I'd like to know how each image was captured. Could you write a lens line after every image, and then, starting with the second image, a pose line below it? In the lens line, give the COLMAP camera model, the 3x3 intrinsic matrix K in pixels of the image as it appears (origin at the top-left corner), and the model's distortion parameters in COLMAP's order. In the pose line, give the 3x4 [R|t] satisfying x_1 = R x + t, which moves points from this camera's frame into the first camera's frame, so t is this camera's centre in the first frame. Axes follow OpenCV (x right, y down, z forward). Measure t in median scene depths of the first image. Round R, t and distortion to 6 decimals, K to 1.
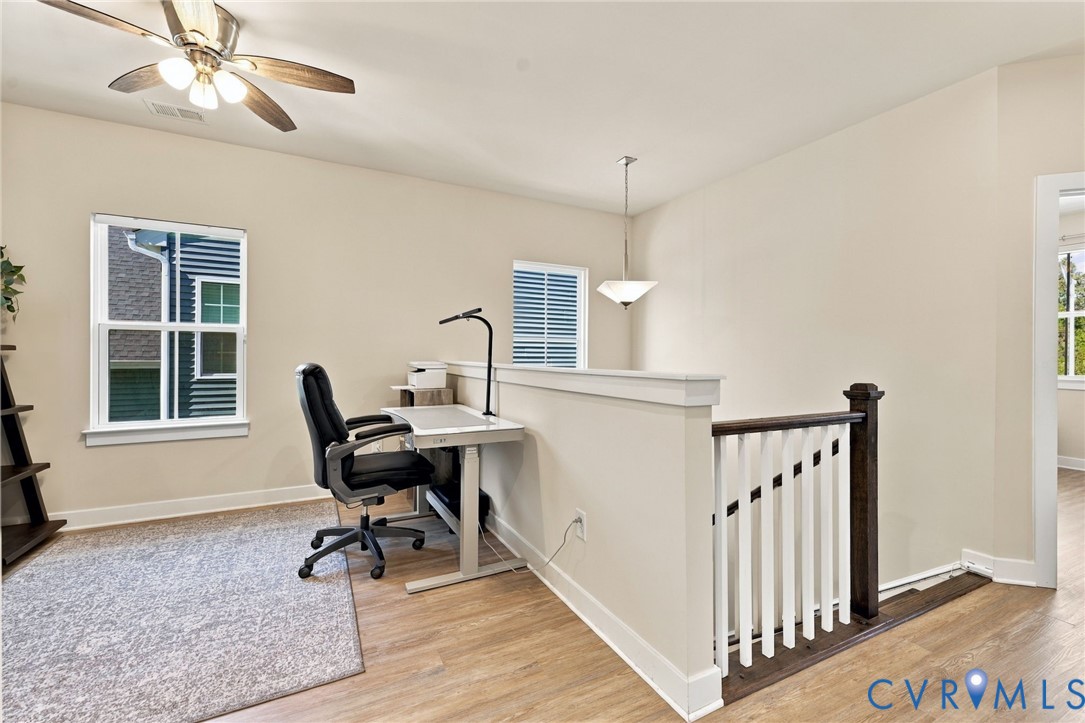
lens RADIAL K [[465.0, 0, 540.1], [0, 465.0, 356.6], [0, 0, 1]] dist [0.004973, 0.000637]
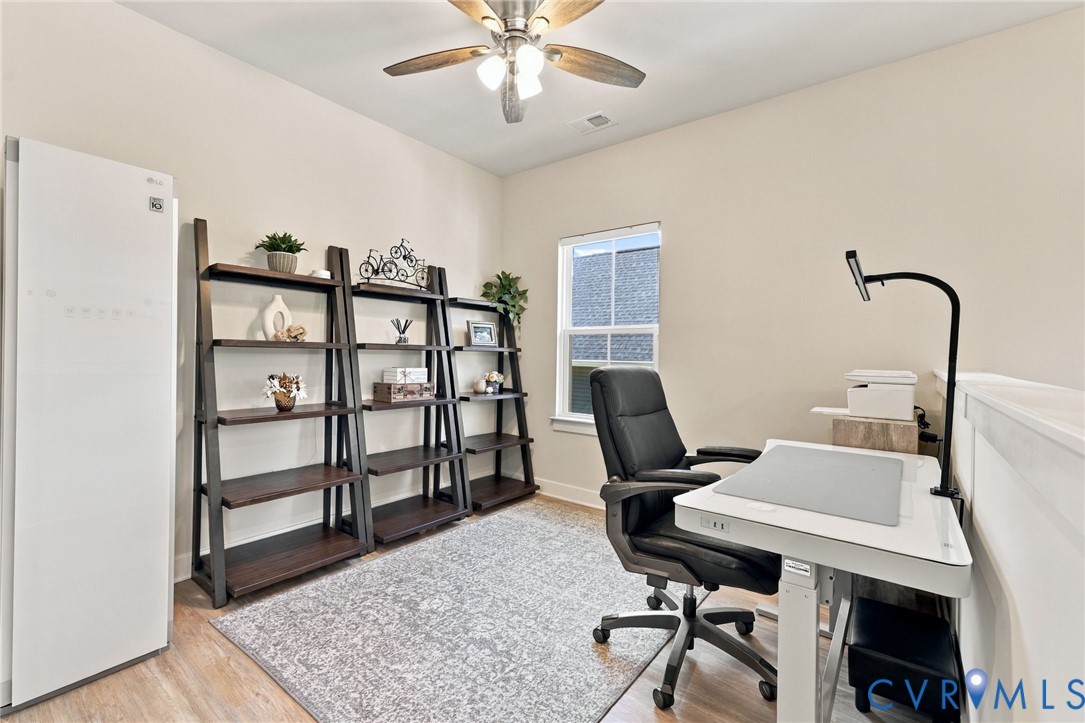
lens RADIAL K [[465.0, 0, 542.0], [0, 465.0, 355.4], [0, 0, 1]] dist [0.004973, 0.000637]
pose [[0.426444, 0.003547, -0.904507, 0.140328], [-0.016781, 0.999851, -0.003991, 0.001216], [0.904358, 0.016880, 0.426440, 0.522882]]
